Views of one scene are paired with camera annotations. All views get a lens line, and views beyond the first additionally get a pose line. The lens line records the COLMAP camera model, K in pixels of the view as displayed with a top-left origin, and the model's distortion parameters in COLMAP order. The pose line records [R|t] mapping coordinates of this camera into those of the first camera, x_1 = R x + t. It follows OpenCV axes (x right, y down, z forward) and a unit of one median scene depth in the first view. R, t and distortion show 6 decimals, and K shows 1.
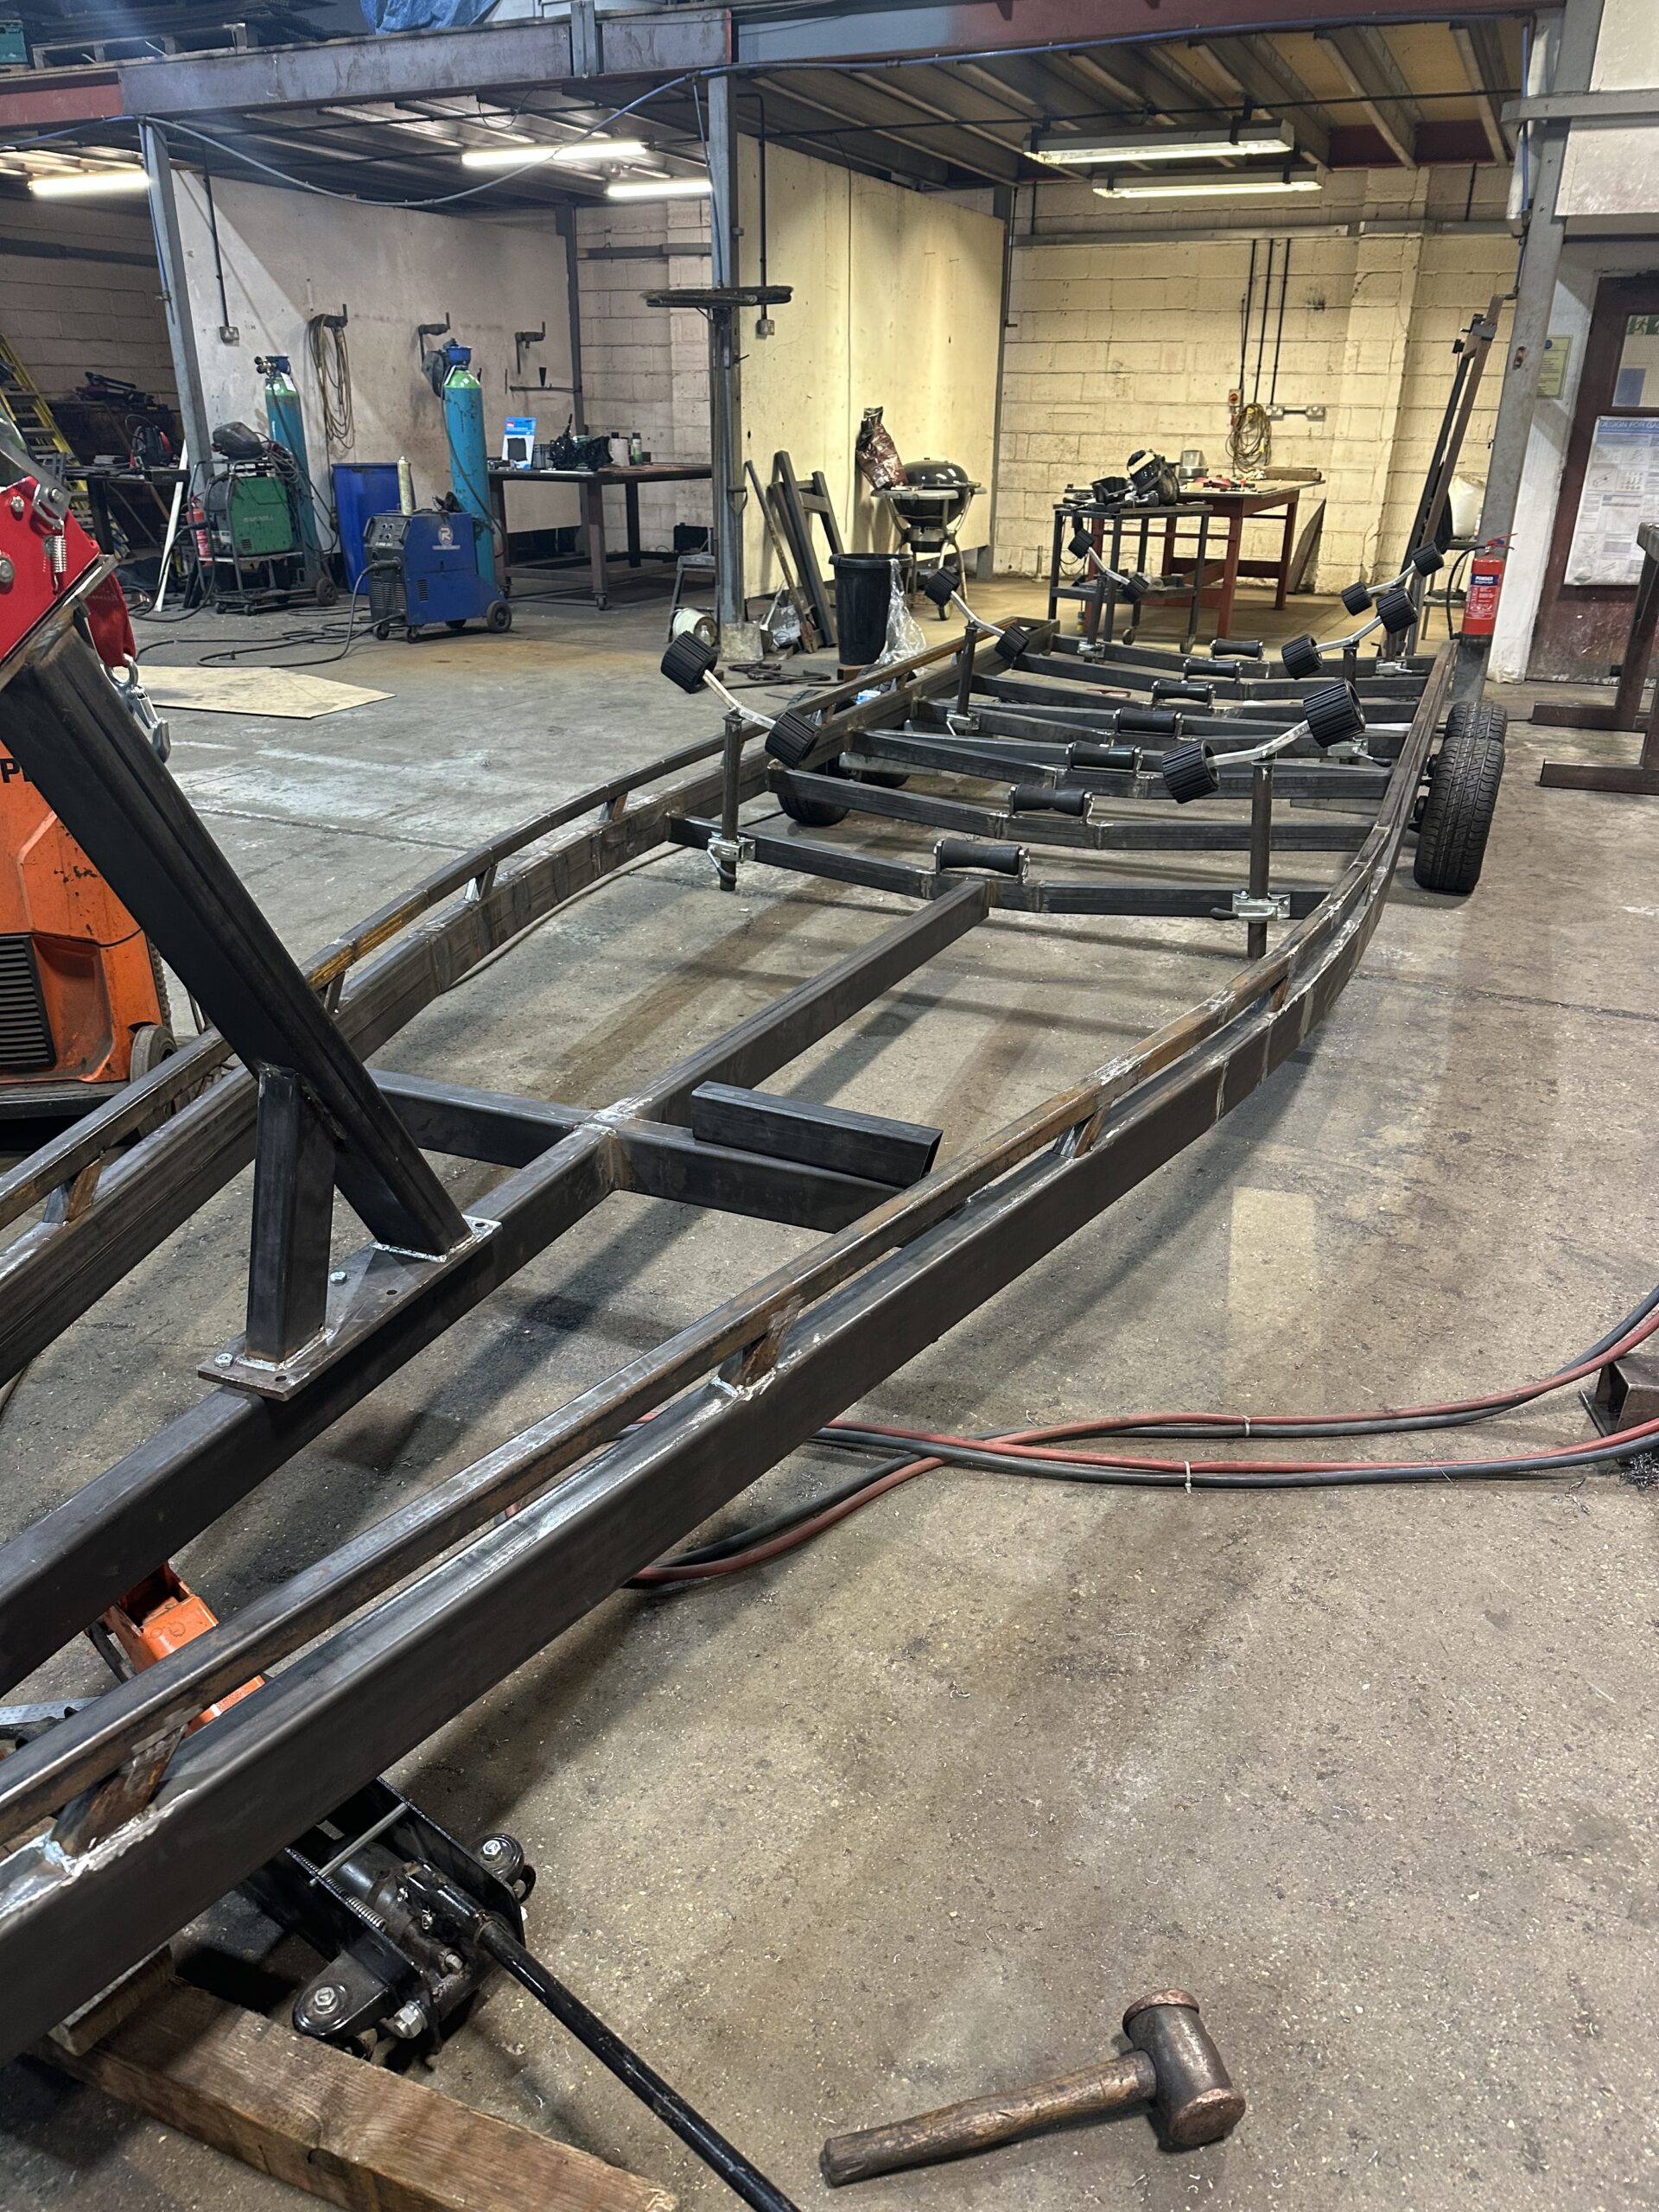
lens RADIAL K [[1569.5, 0, 829.5], [0, 1569.5, 1106.0], [0, 0, 1]] dist [-0.000867, -0.024113]
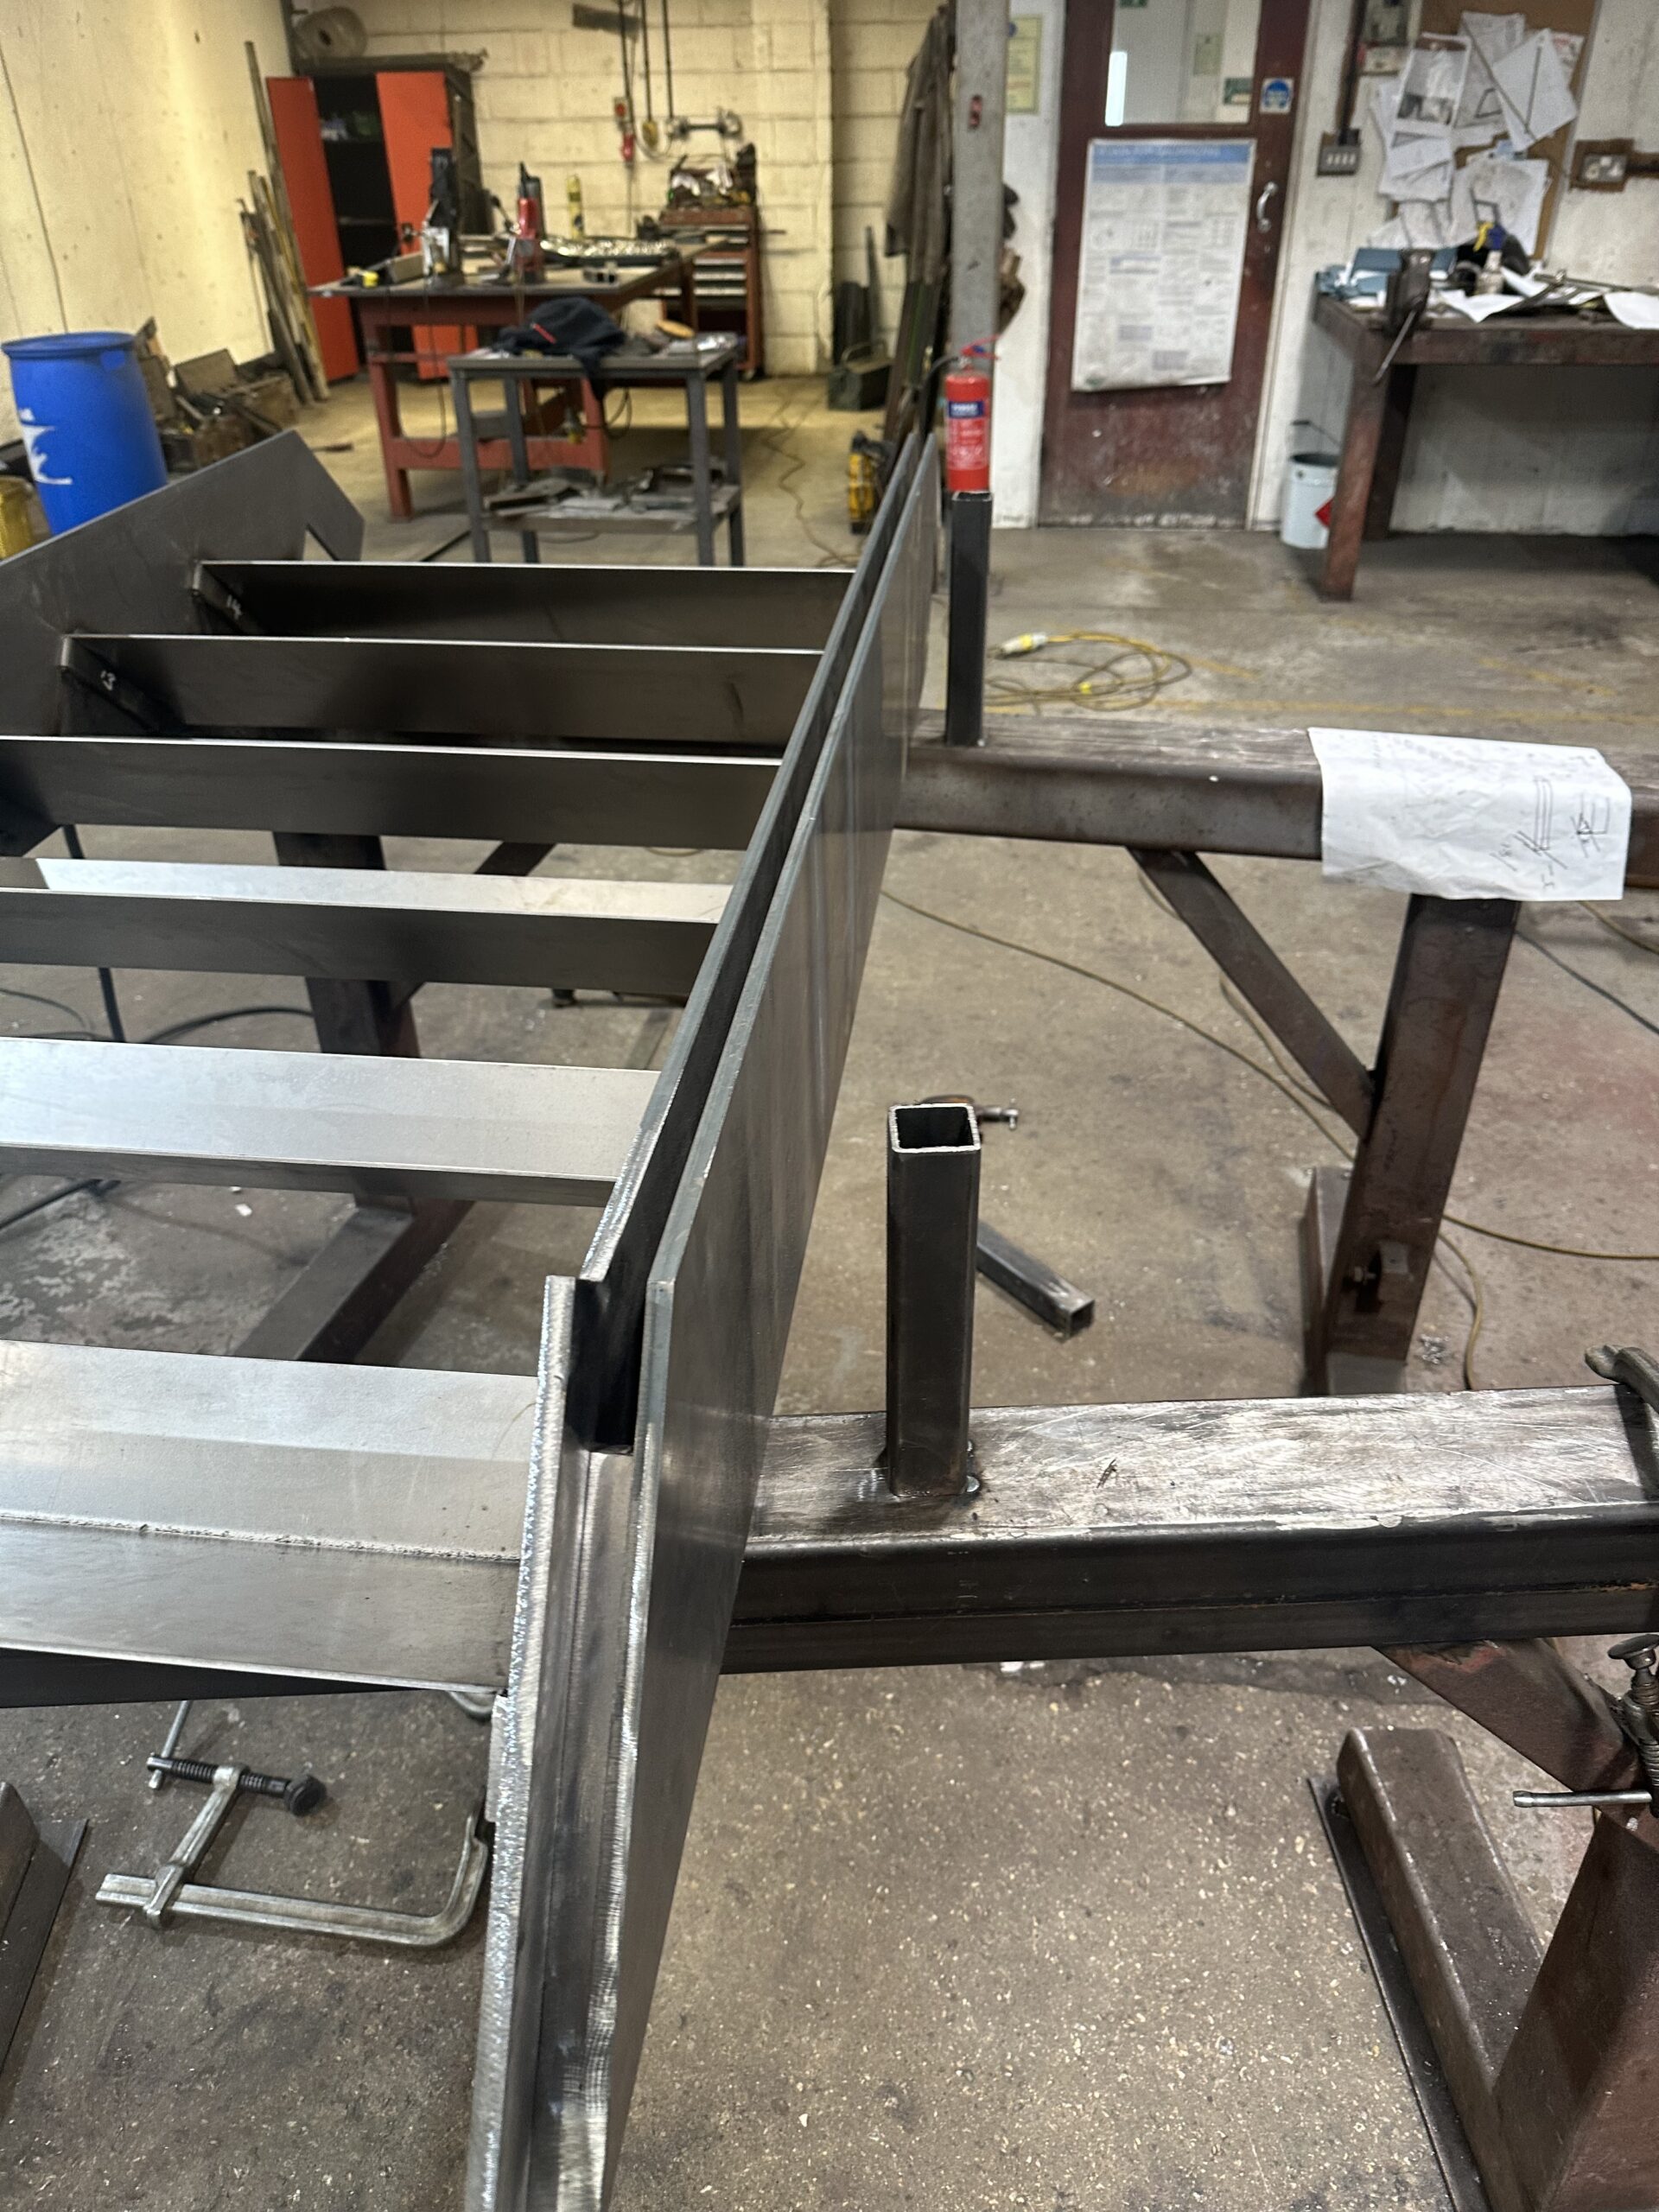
lens RADIAL K [[1569.5, 0, 829.5], [0, 1569.5, 1106.0], [0, 0, 1]] dist [-0.000867, -0.024113]
pose [[0.953744, -0.187119, 0.235286, 0.129005], [0.148371, 0.973694, 0.172932, -0.150370], [-0.261456, -0.130023, 0.956418, 0.290522]]
